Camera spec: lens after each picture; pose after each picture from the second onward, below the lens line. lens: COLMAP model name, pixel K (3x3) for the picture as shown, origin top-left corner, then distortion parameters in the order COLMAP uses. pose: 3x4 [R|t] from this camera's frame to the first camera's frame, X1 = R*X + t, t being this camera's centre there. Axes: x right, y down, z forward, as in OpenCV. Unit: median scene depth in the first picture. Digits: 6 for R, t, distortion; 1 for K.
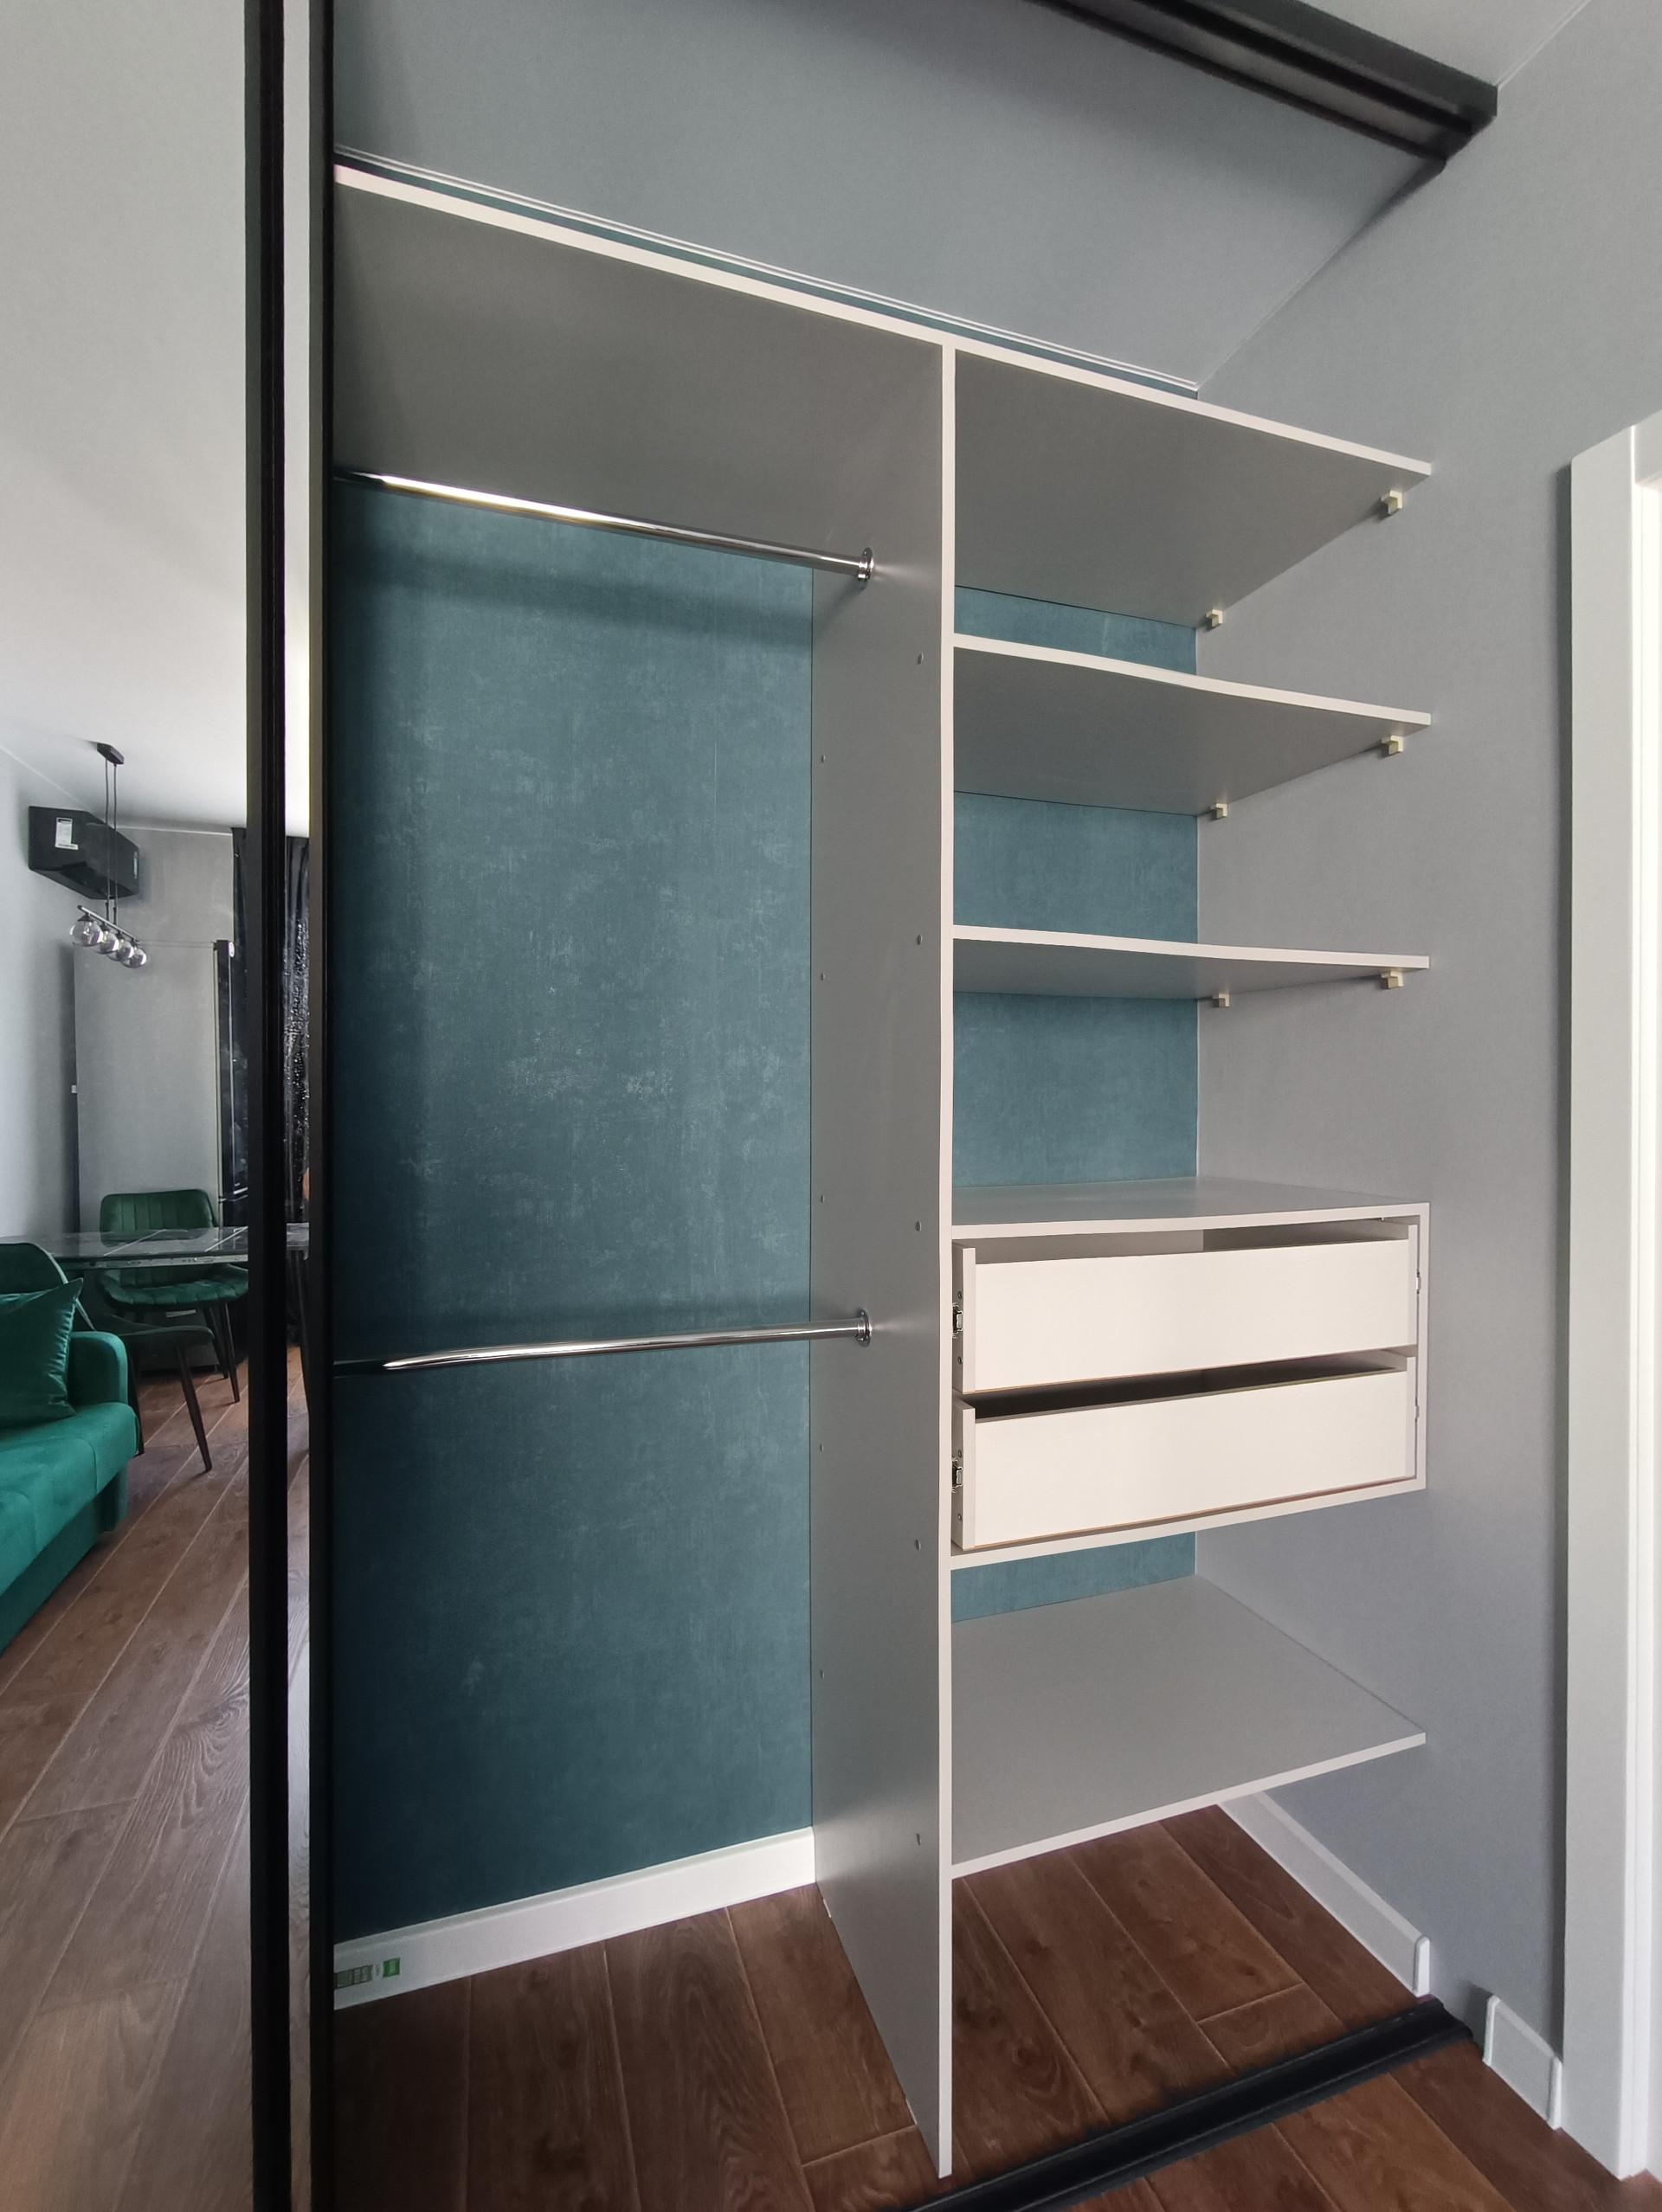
lens RADIAL K [[997.2, 0, 831.0], [0, 997.2, 1106.0], [0, 0, 1]] dist [-0.029260, 0.015977]
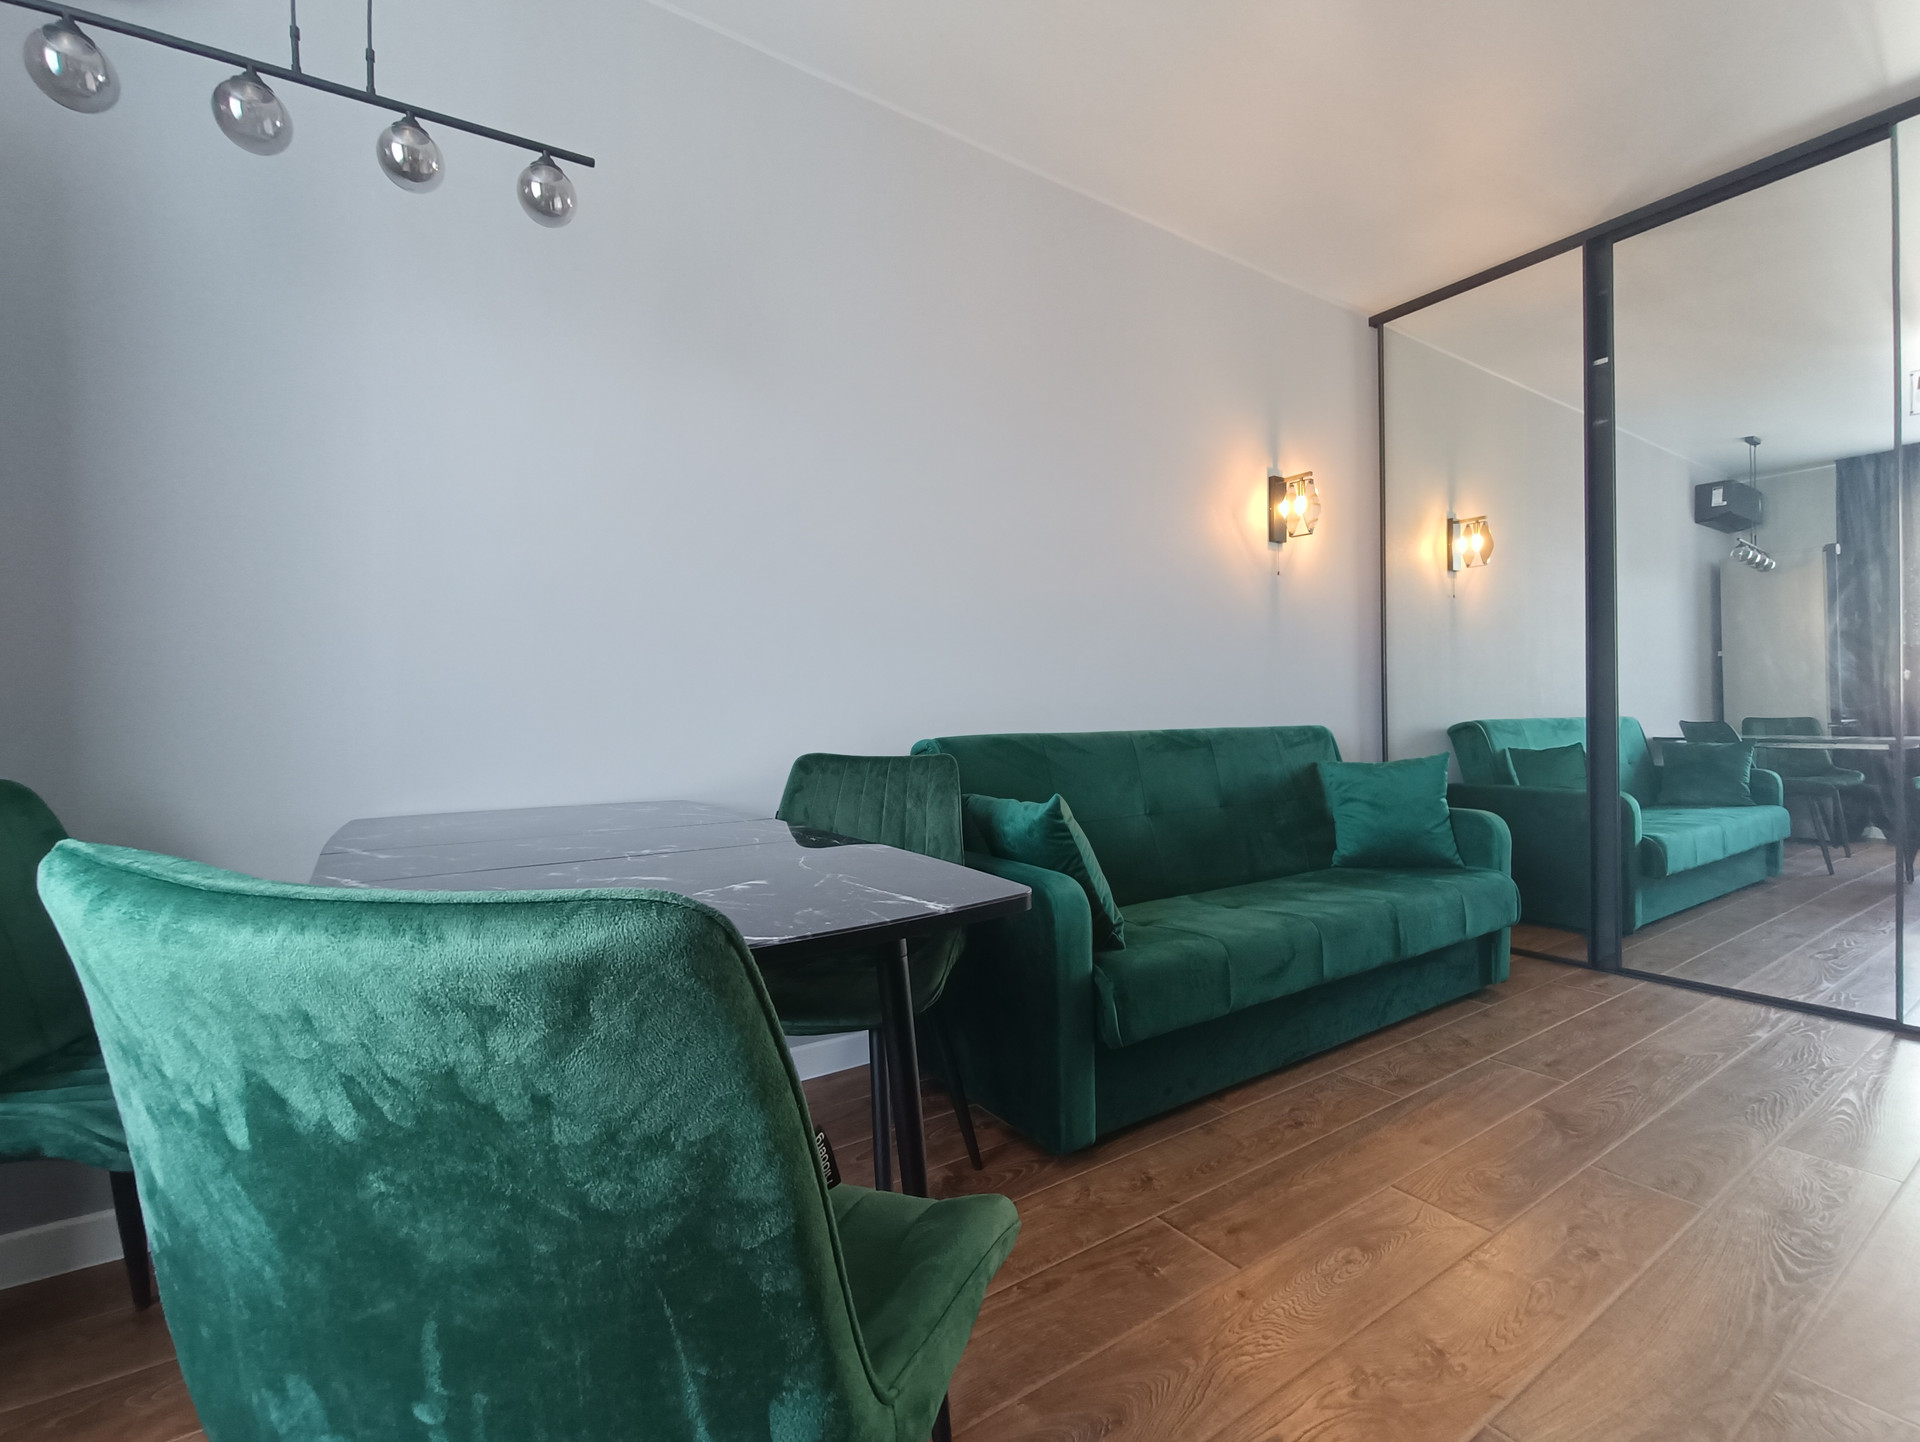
lens RADIAL K [[874.7, 0, 959.2], [0, 874.7, 728.0], [0, 0, 1]] dist [0.000695, -0.000210]
pose [[0.266456, 0.006482, -0.963825, 0.296786], [0.000388, 0.999977, 0.006833, 0.099623], [0.963847, -0.002195, 0.266447, -0.613787]]
